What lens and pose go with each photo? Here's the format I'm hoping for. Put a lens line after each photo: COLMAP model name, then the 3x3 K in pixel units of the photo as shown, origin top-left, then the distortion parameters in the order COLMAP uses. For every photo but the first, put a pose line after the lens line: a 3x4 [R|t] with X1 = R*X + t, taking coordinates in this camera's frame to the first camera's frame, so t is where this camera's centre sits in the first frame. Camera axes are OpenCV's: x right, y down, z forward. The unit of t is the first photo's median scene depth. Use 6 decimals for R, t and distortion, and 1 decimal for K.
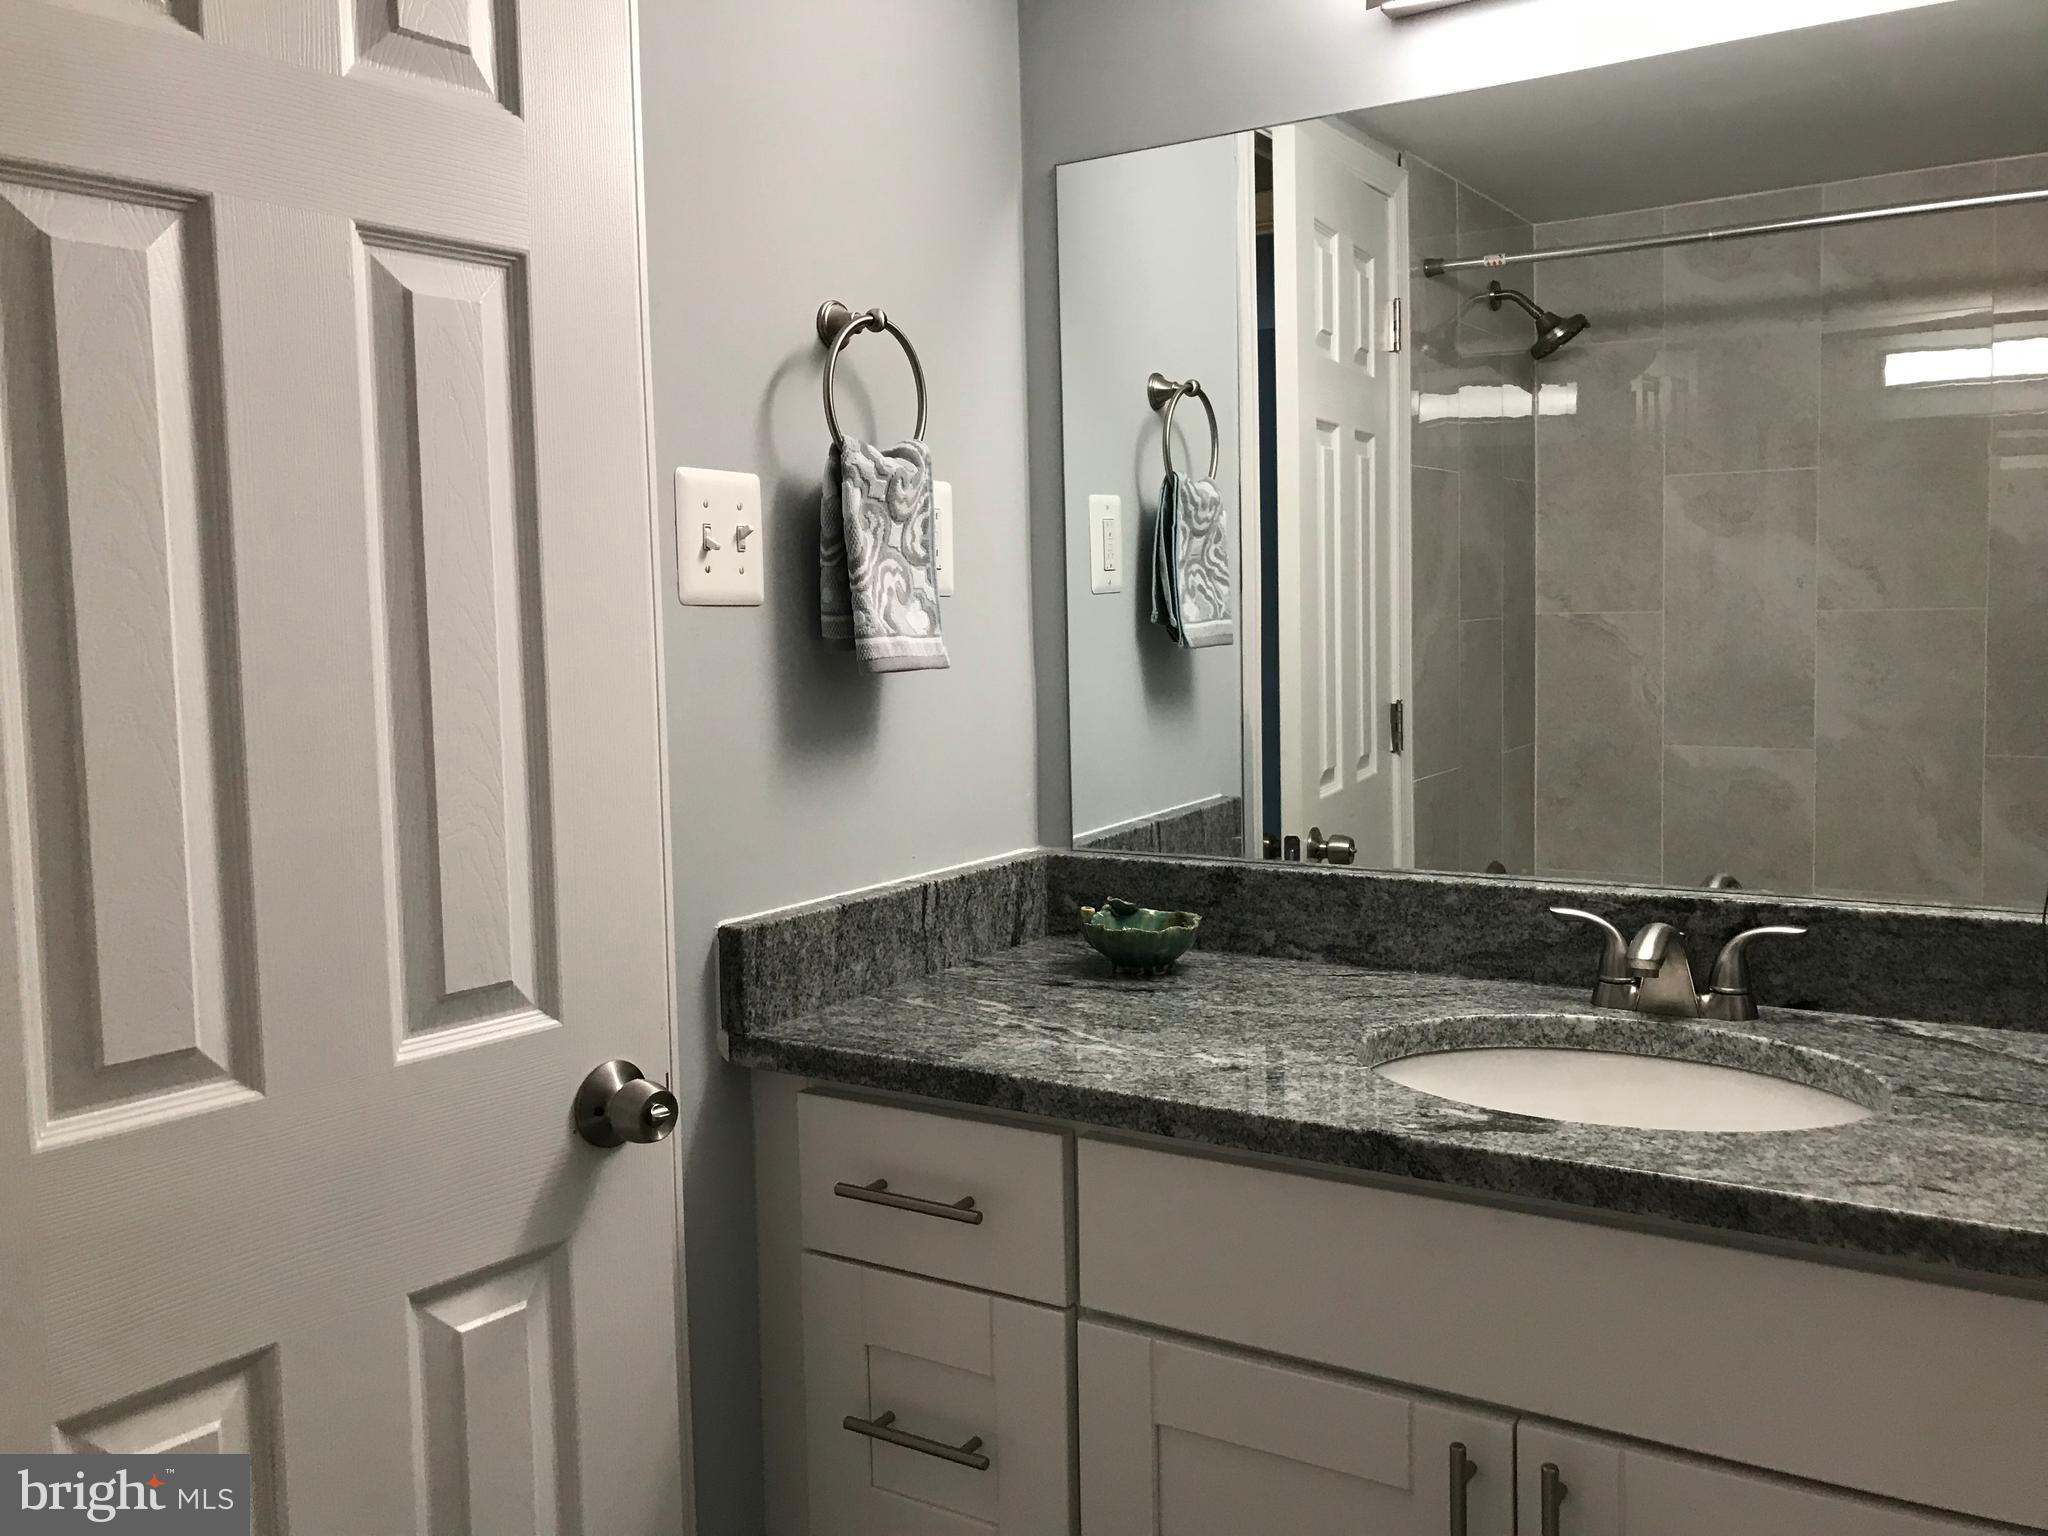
lens RADIAL K [[1684.1, 0, 1031.0], [0, 1684.1, 761.7], [0, 0, 1]] dist [0.006711, 0.000584]
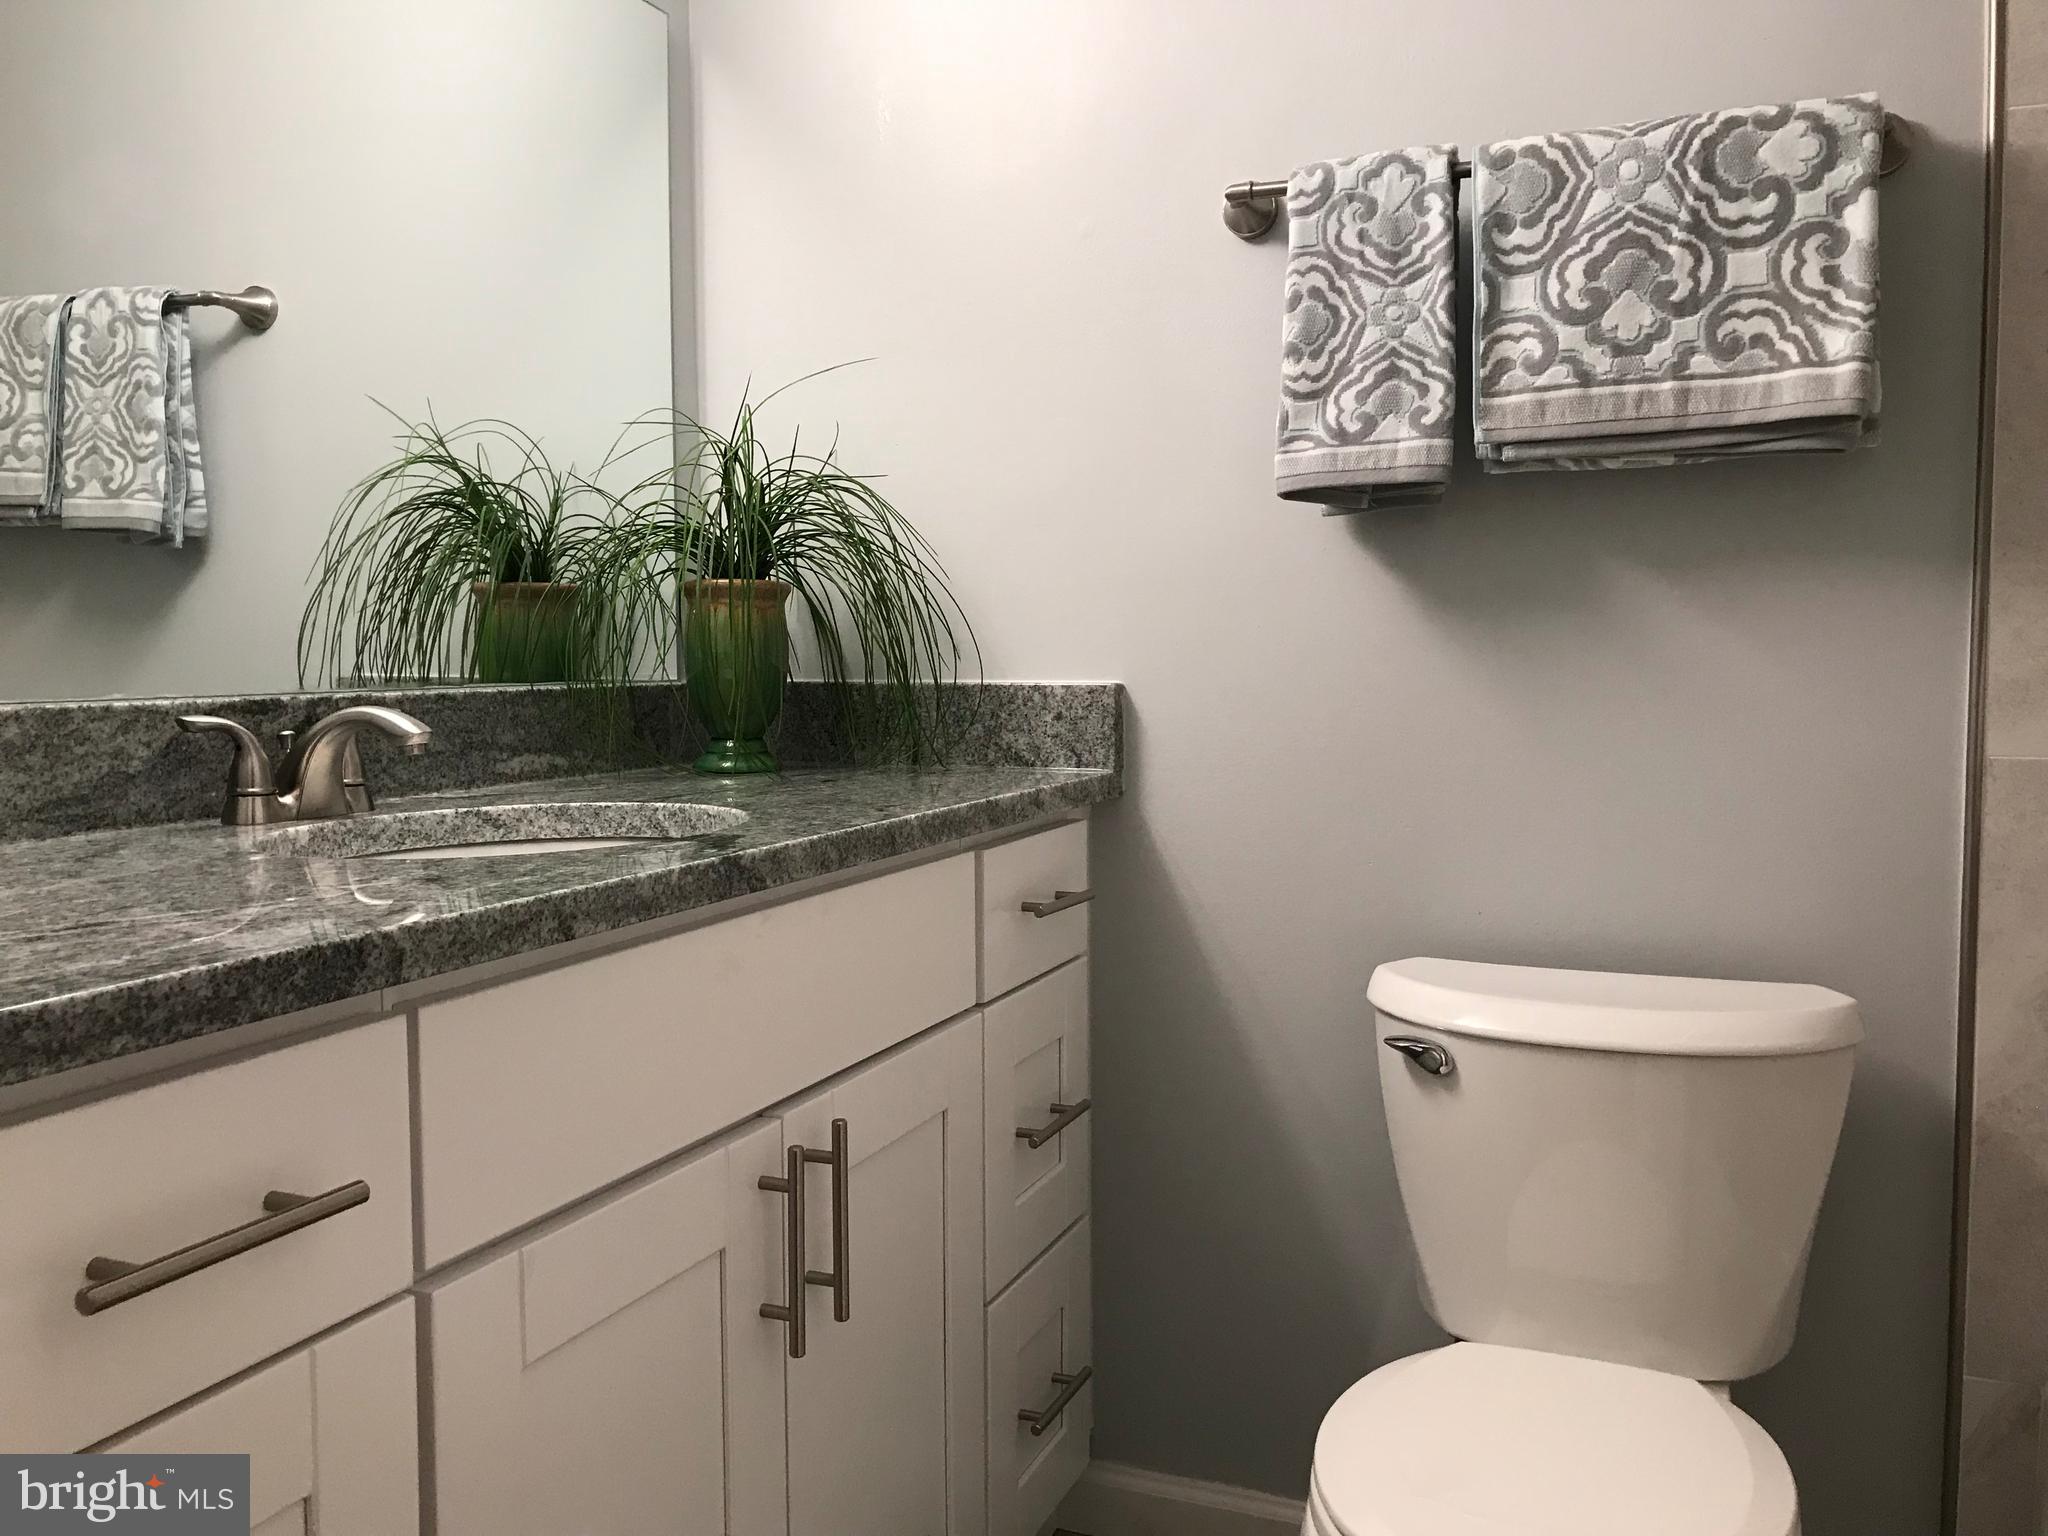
lens RADIAL K [[1684.1, 0, 1031.0], [0, 1684.1, 761.7], [0, 0, 1]] dist [0.006711, 0.000584]
pose [[-0.179773, -0.045773, 0.982643, -0.616871], [0.091556, 0.993802, 0.063043, 0.103867], [-0.979438, 0.101300, -0.174468, 0.830152]]
